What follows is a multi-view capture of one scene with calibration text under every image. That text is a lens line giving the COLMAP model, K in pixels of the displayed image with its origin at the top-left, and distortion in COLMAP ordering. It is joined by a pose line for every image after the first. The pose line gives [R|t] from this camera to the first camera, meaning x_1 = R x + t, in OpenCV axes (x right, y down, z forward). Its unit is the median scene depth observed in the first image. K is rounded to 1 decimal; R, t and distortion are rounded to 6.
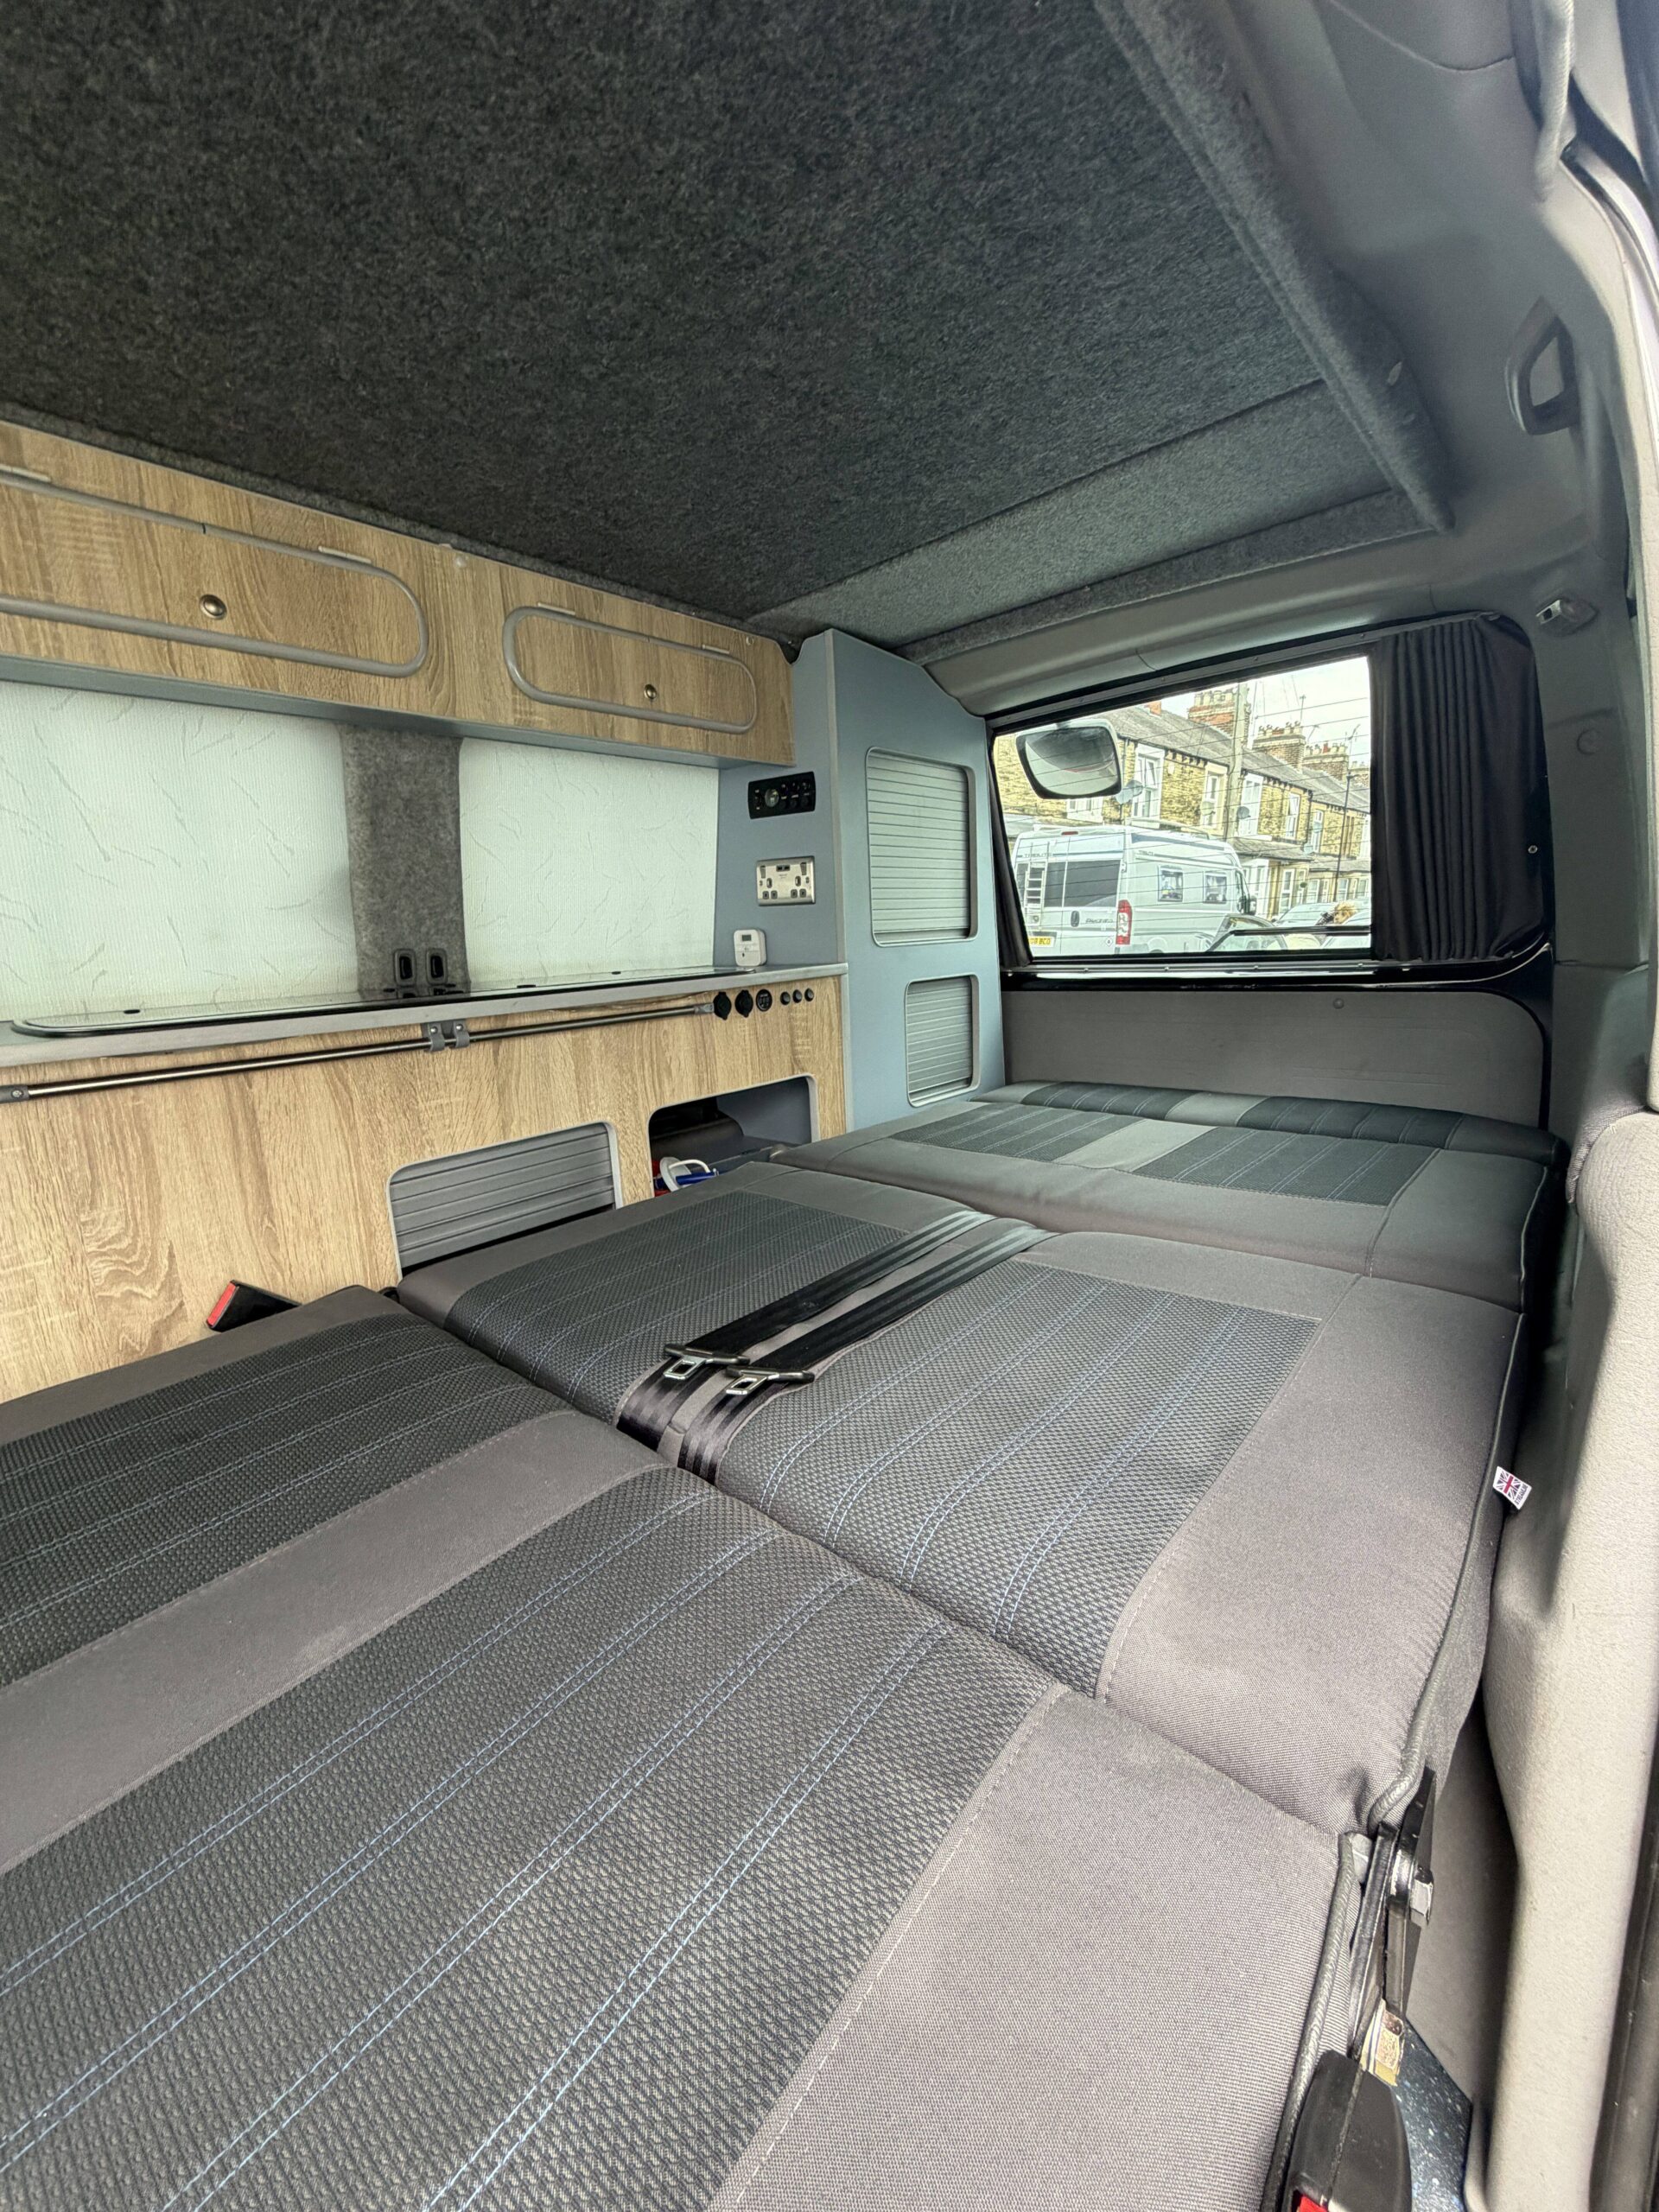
lens RADIAL K [[886.1, 0, 835.9], [0, 886.1, 1098.8], [0, 0, 1]] dist [-0.002407, -0.000292]
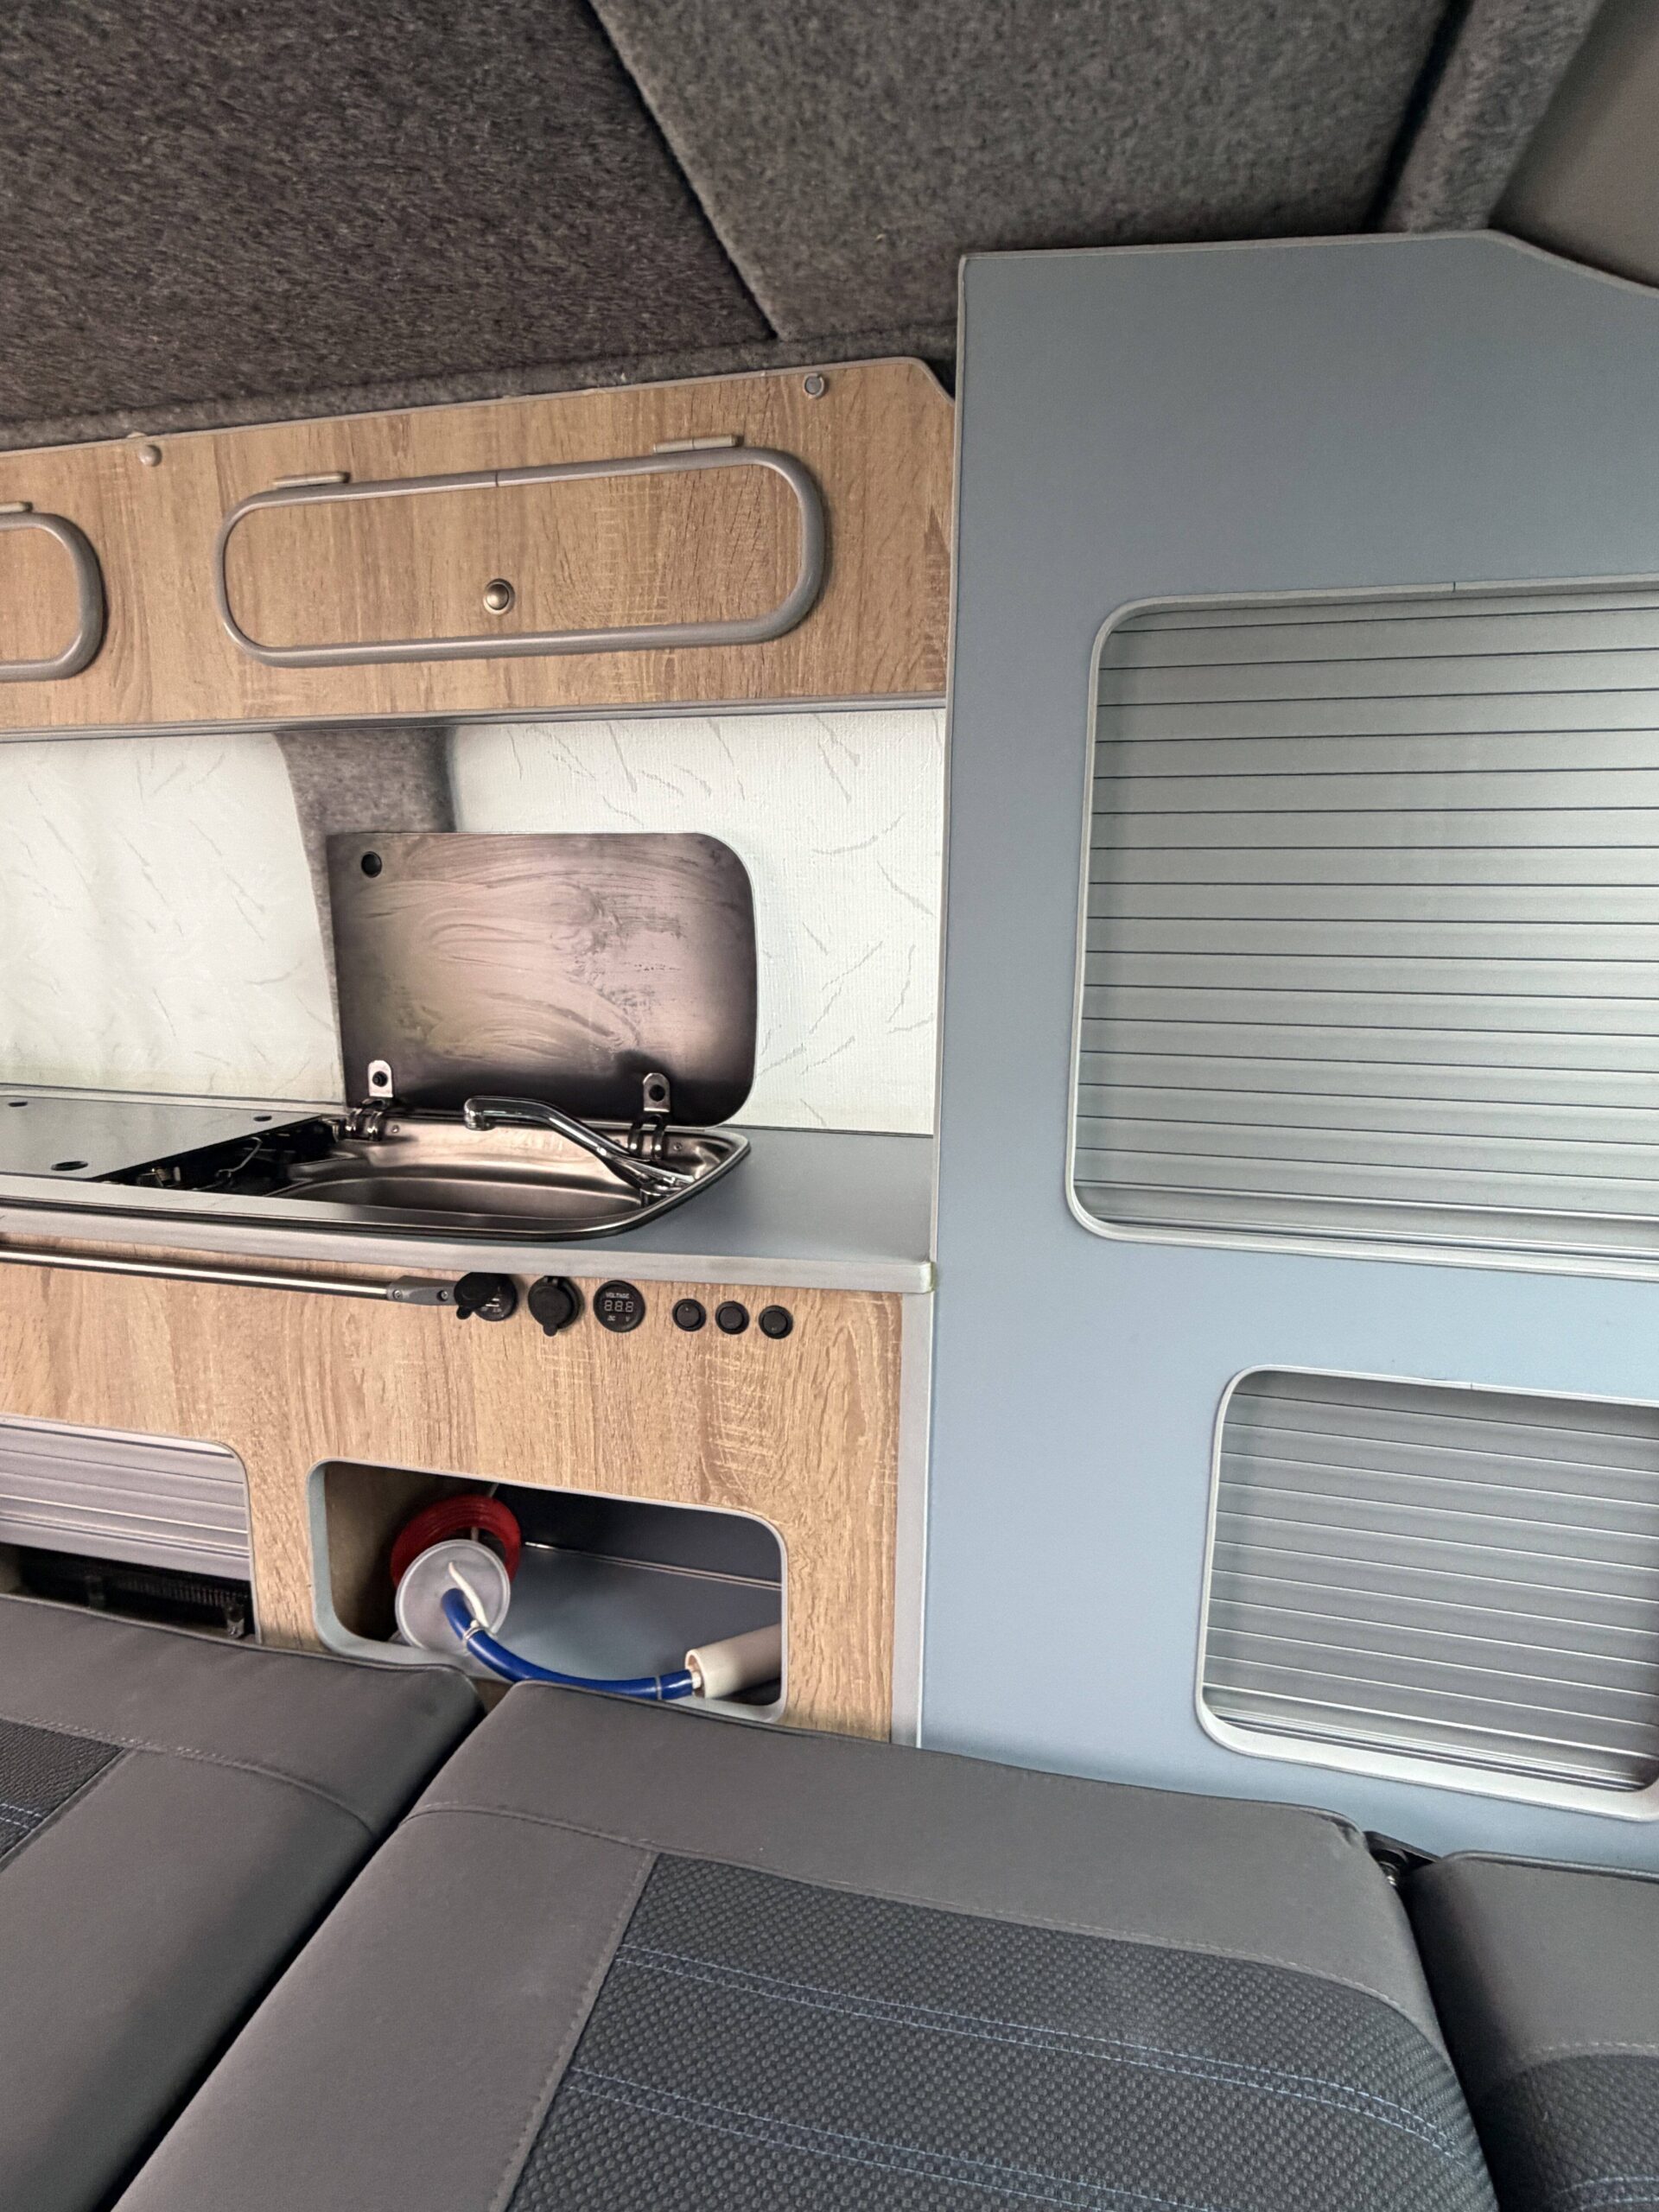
lens RADIAL K [[1145.3, 0, 824.7], [0, 1145.3, 1099.4], [0, 0, 1]] dist [0.007195, 0.000352]
pose [[0.463222, 0.206553, -0.861836, 0.383593], [-0.193067, 0.972624, 0.129335, -0.280765], [0.864957, 0.106481, 0.490420, 0.784751]]
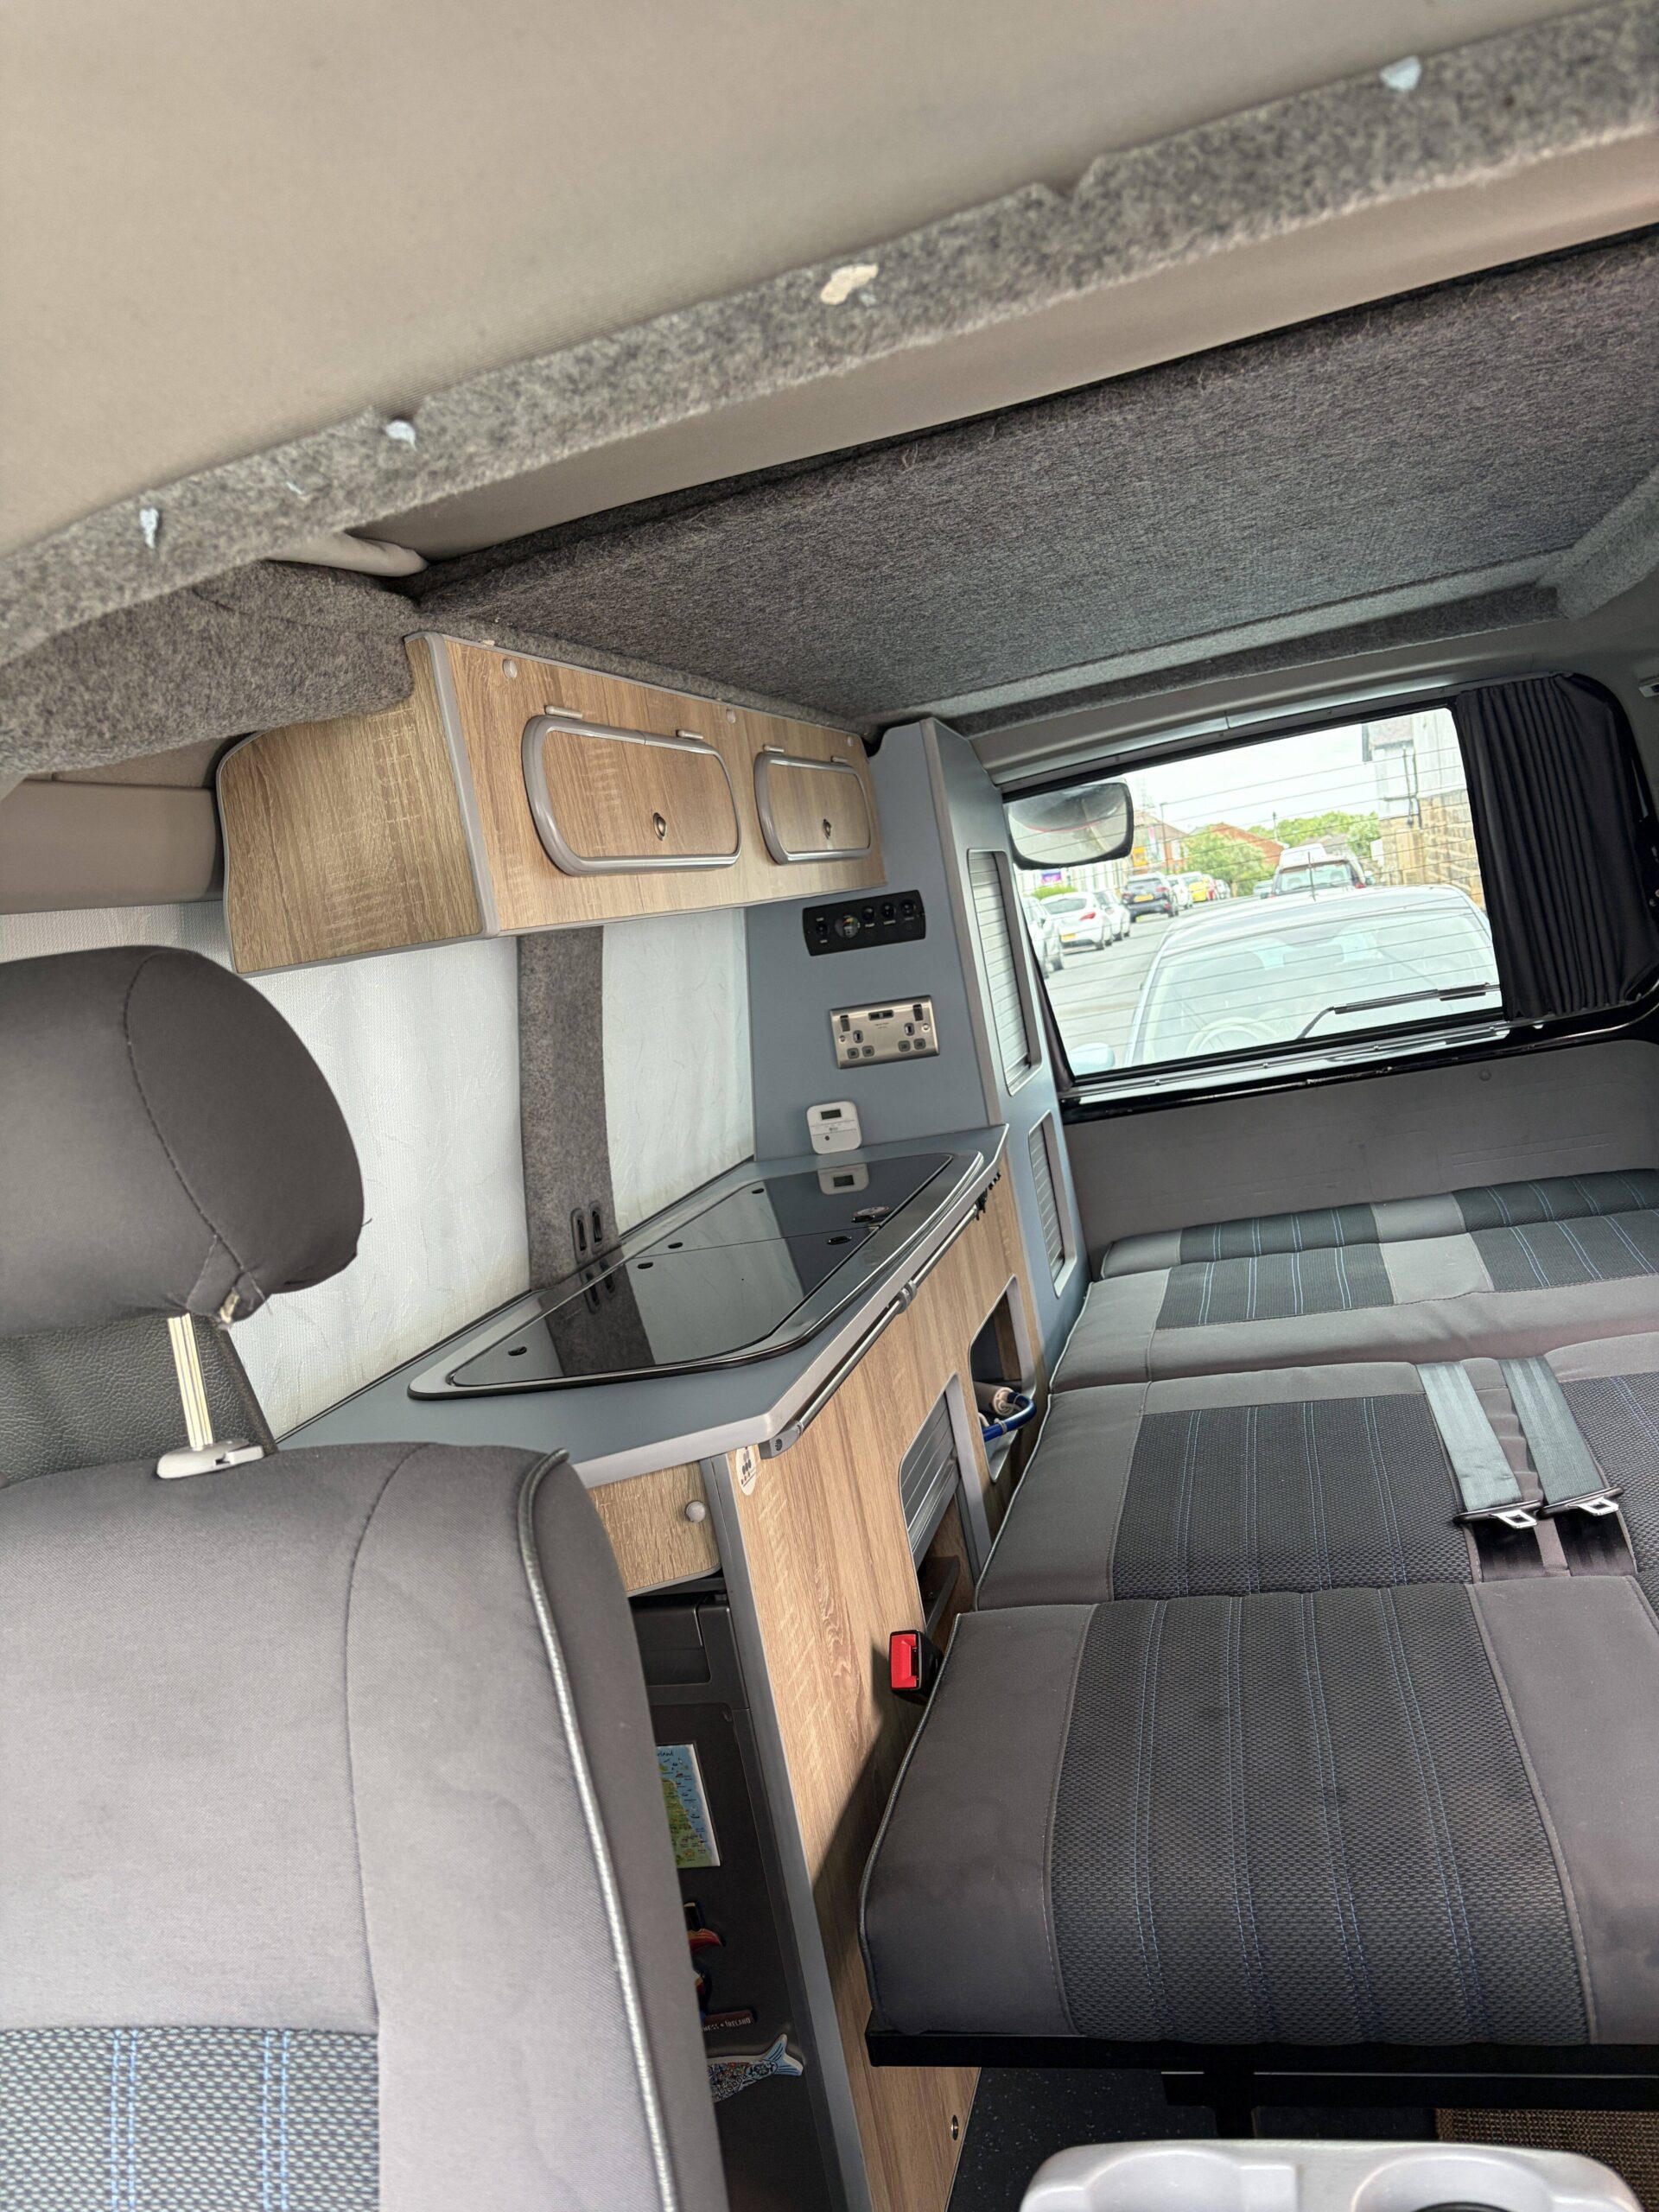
lens RADIAL K [[1684.8, 0, 826.7], [0, 1684.8, 1110.9], [0, 0, 1]] dist [0.009464, 0.001098]
pose [[0.891802, -0.165855, 0.420930, -0.761632], [0.221334, 0.971382, -0.086185, -0.075567], [-0.394589, 0.170026, 0.902990, -0.262958]]
